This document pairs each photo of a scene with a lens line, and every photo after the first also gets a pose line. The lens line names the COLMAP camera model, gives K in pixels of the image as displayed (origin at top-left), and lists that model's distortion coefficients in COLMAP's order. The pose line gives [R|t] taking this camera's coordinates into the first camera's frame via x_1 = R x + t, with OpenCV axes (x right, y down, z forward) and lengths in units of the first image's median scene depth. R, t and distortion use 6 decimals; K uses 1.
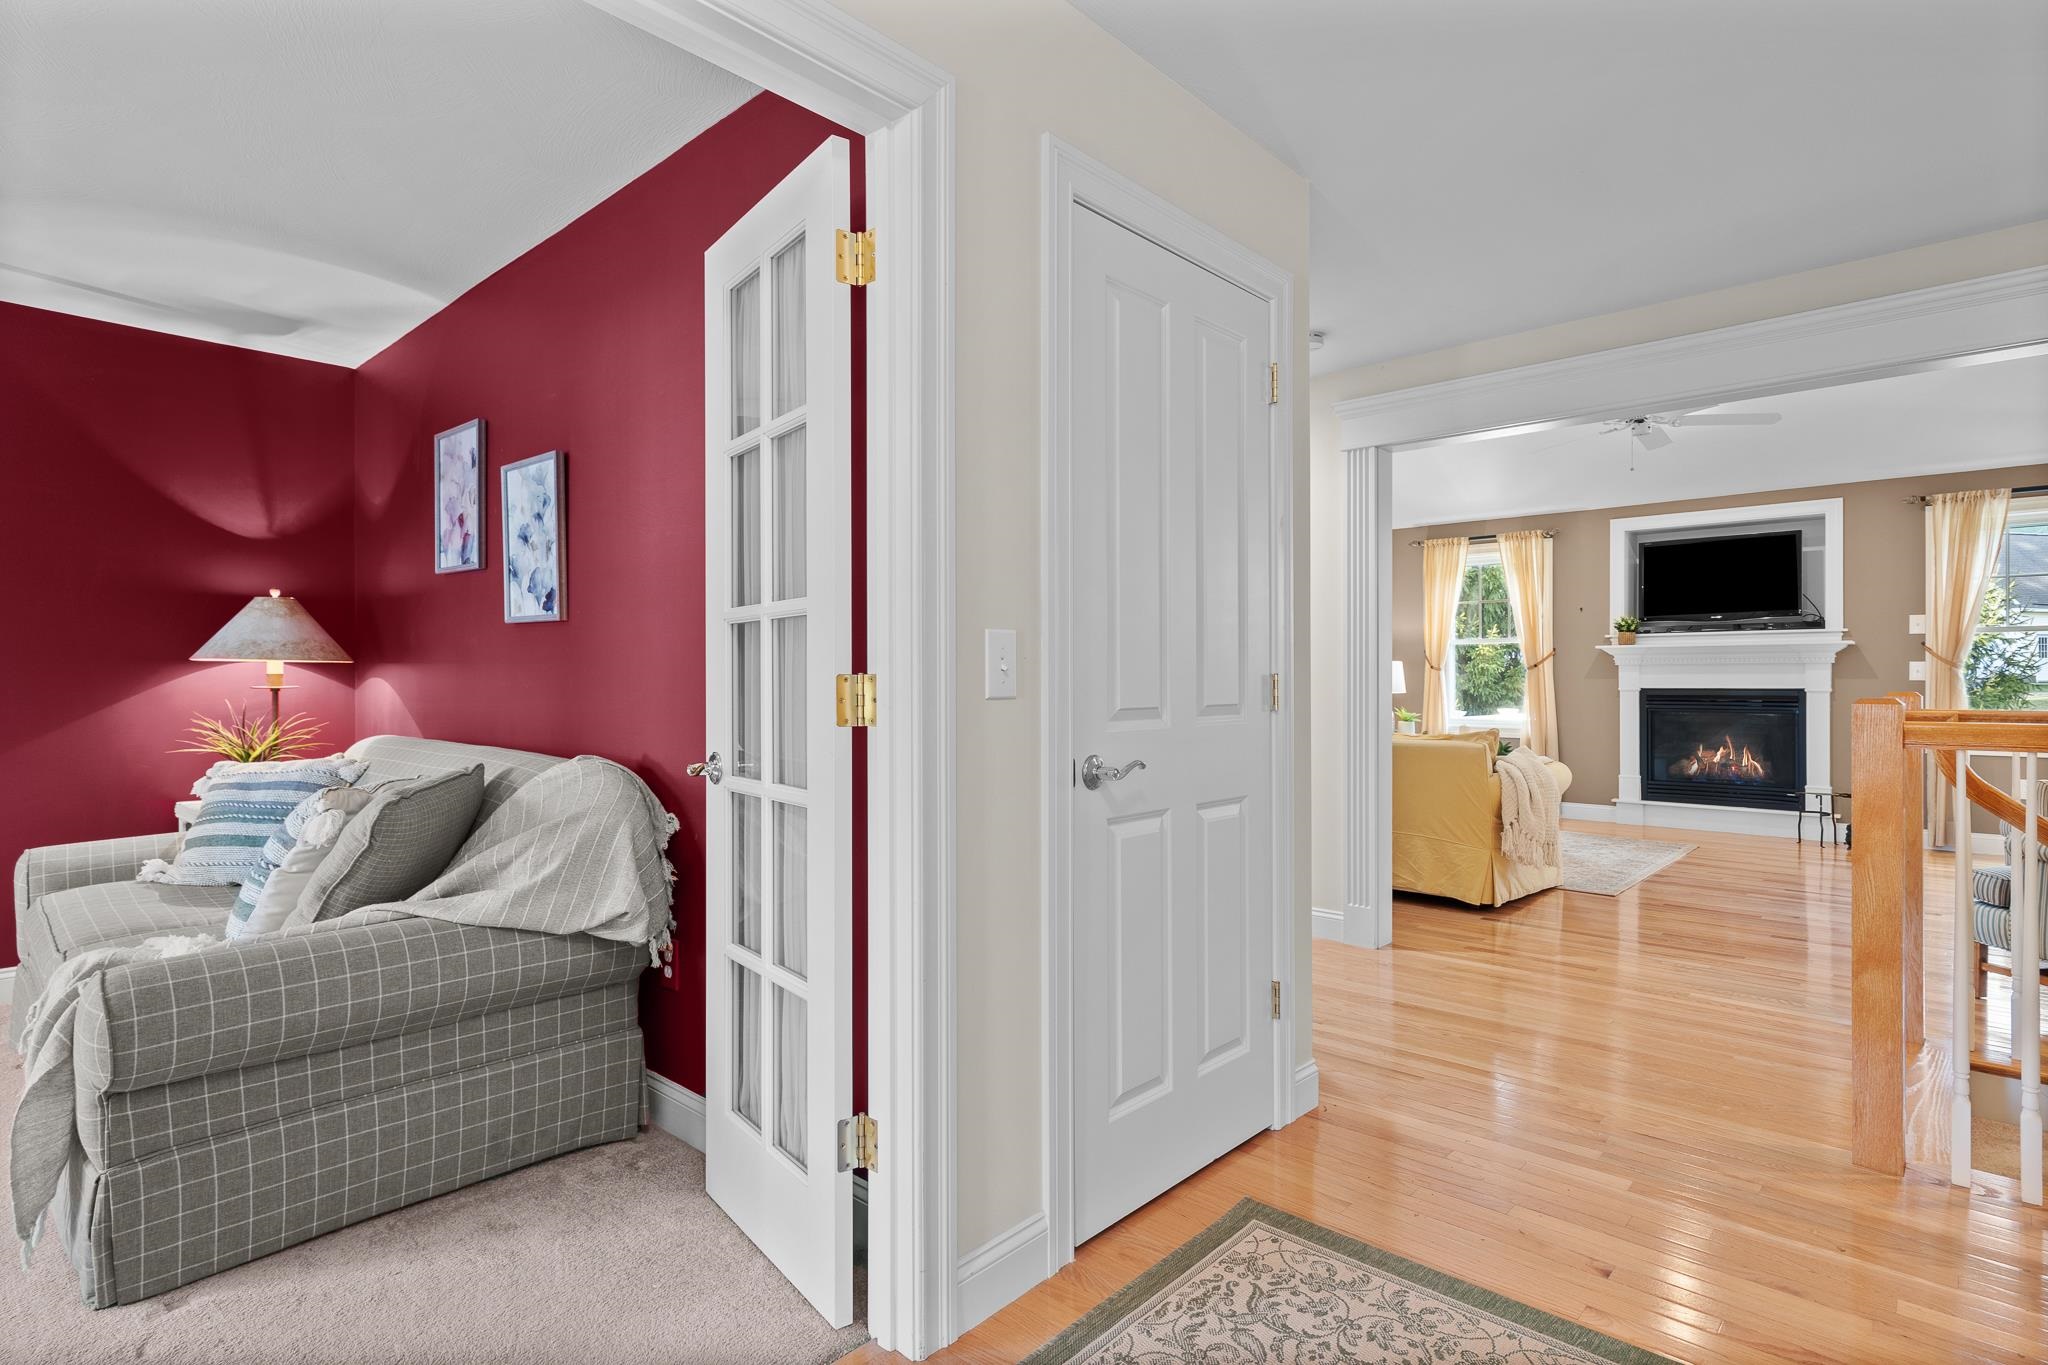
lens RADIAL K [[1044.7, 0, 1017.4], [0, 1044.7, 677.3], [0, 0, 1]] dist [0.004148, -0.001220]
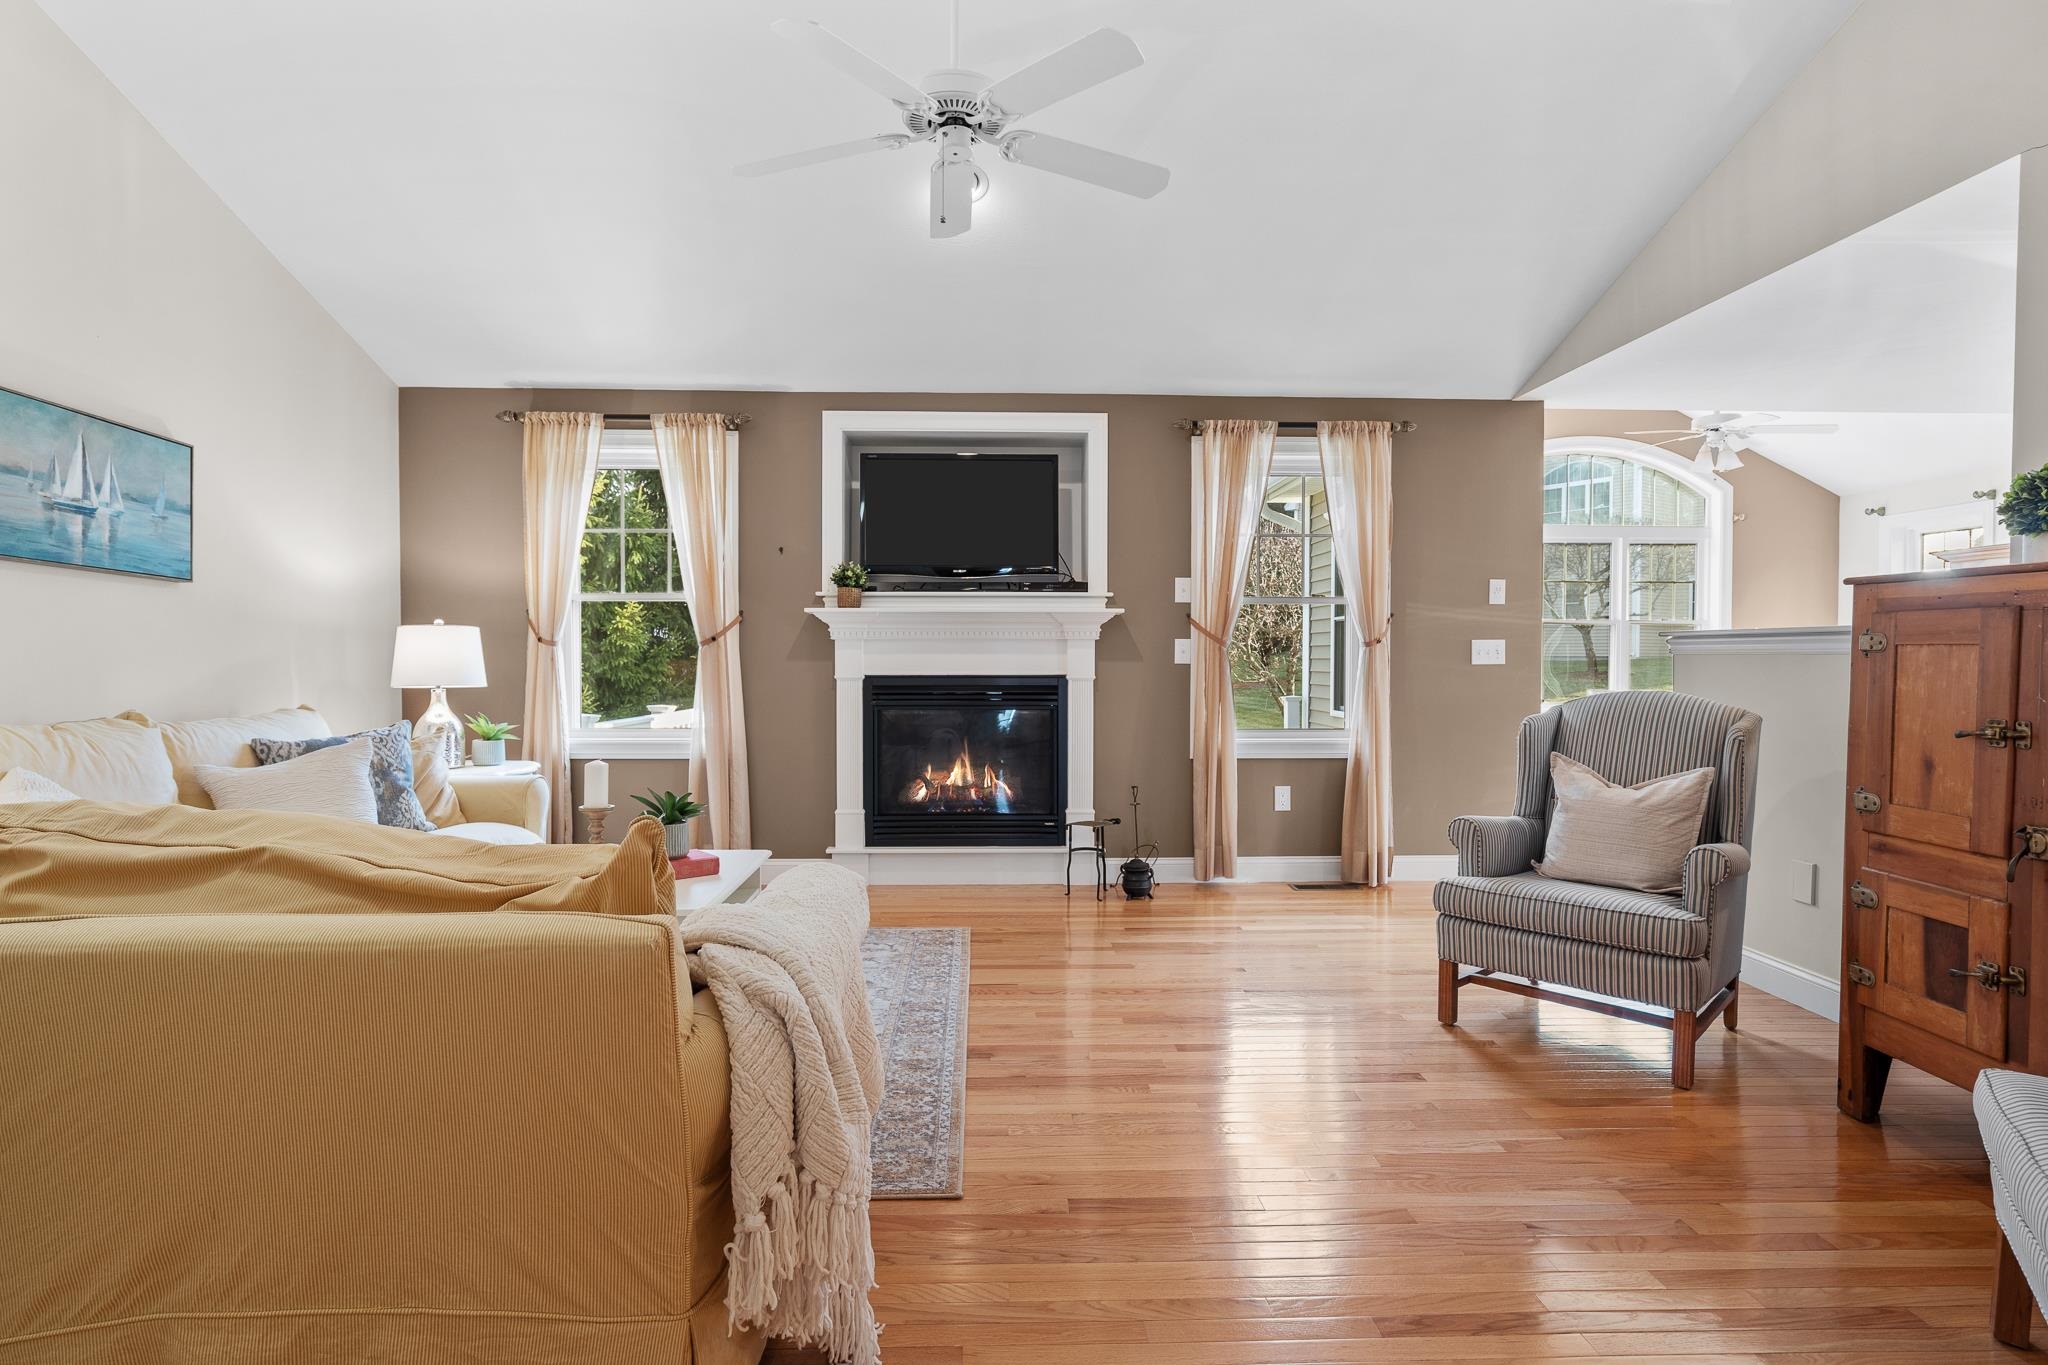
lens RADIAL K [[1044.7, 0, 1019.4], [0, 1044.7, 673.2], [0, 0, 1]] dist [0.004148, -0.001220]
pose [[0.706426, -0.006788, 0.707754, 0.216974], [-0.003425, 0.999910, 0.013008, 0.000430], [-0.707779, -0.011614, 0.706339, 0.504104]]
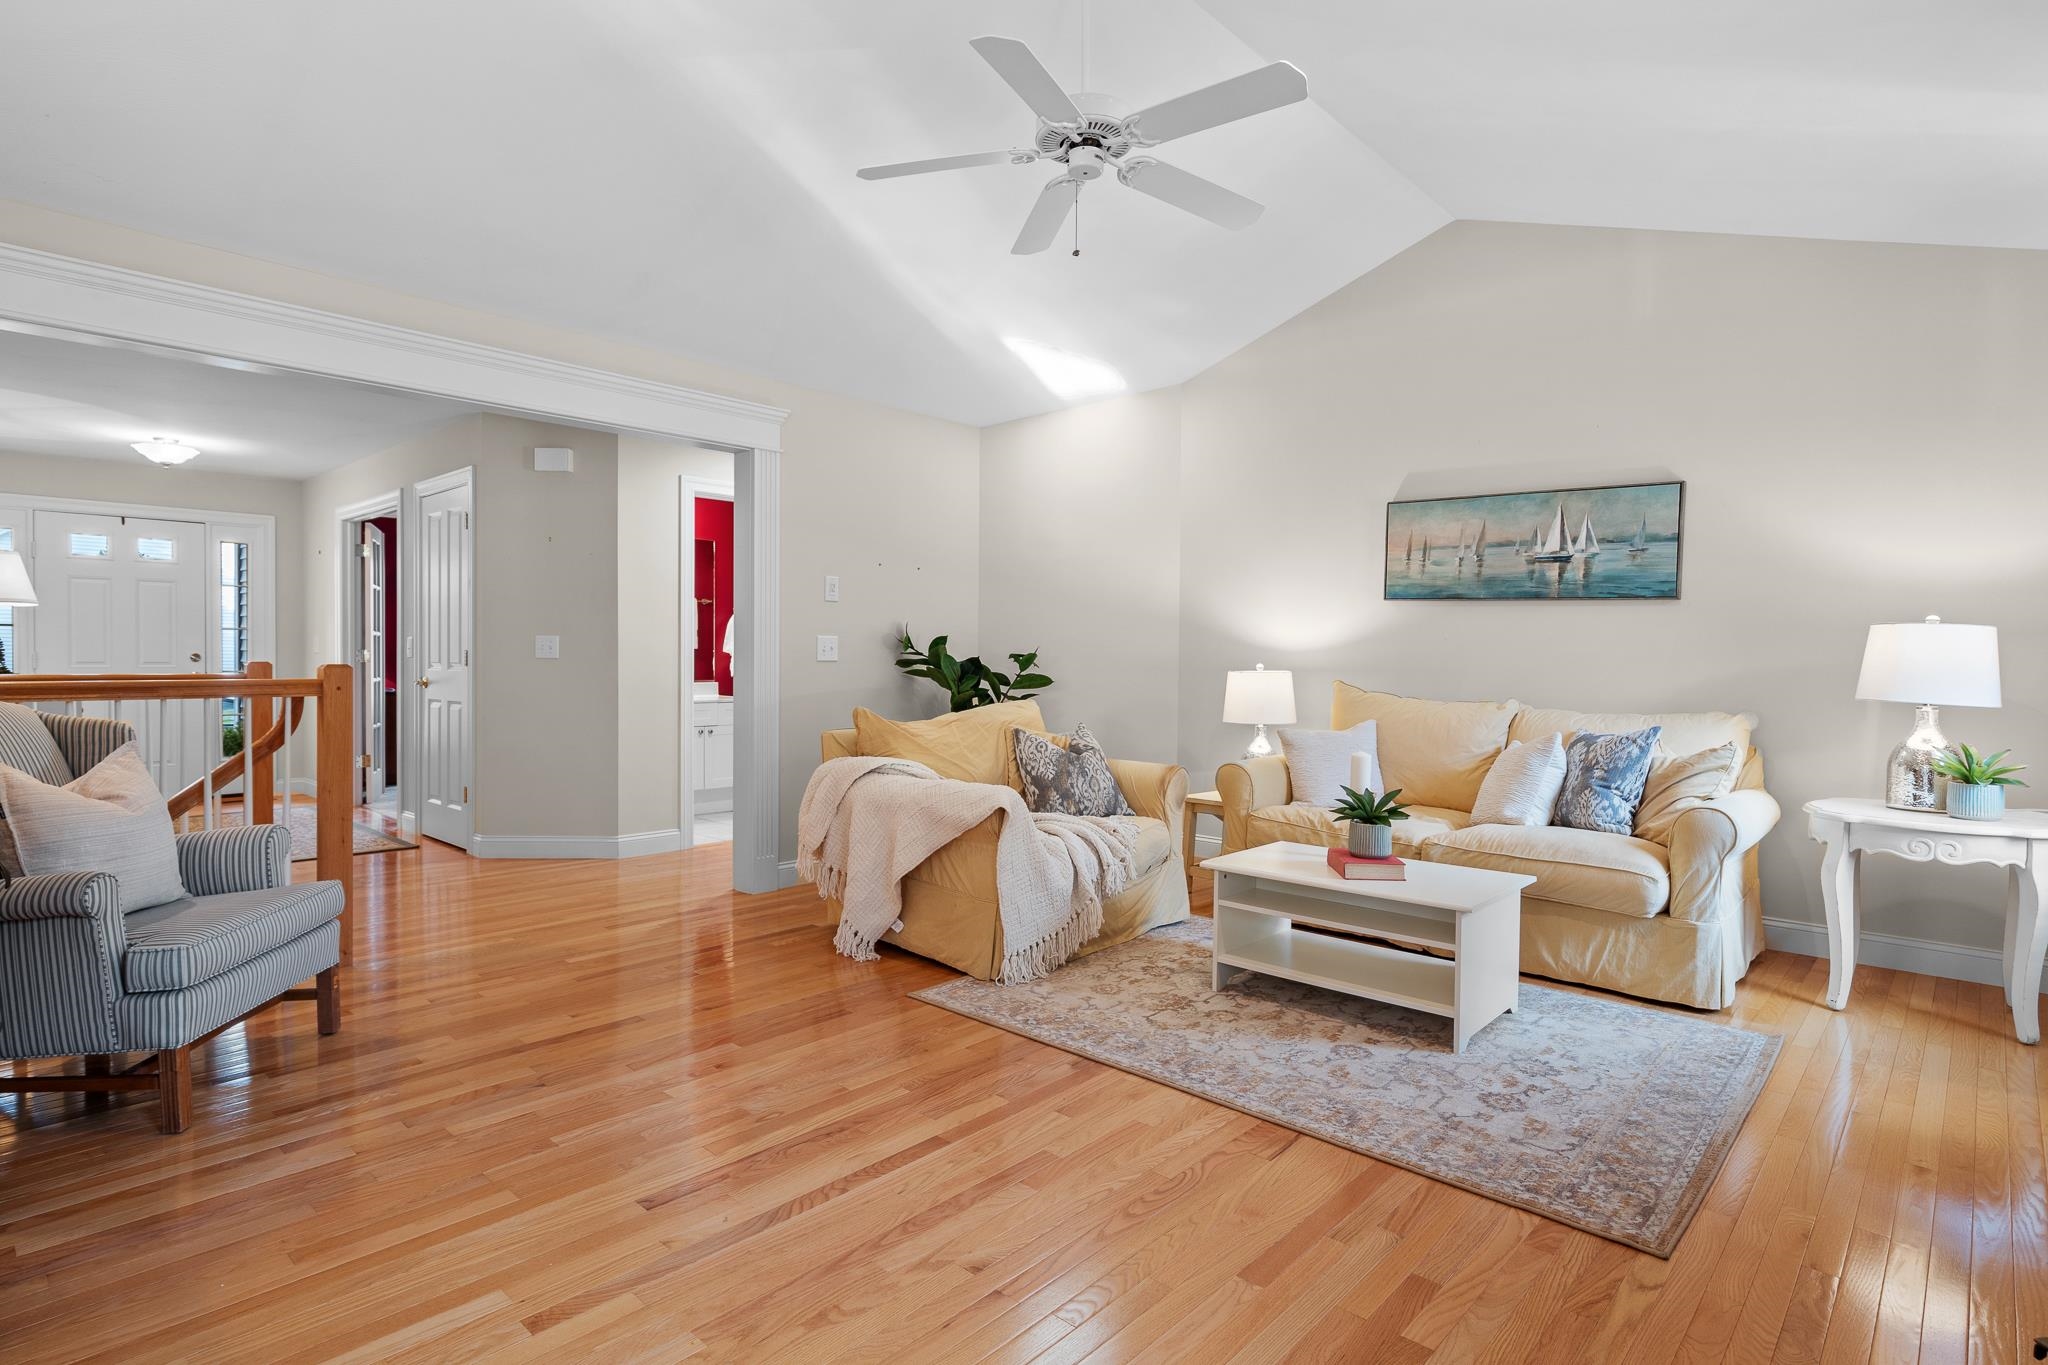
lens RADIAL K [[1044.7, 0, 1016.3], [0, 1044.7, 667.6], [0, 0, 1]] dist [0.004148, -0.001220]
pose [[-0.000773, 0.013496, -0.999909, 0.871327], [-0.009420, 0.999864, 0.013503, -0.001230], [0.999955, 0.009430, -0.000646, 0.767360]]
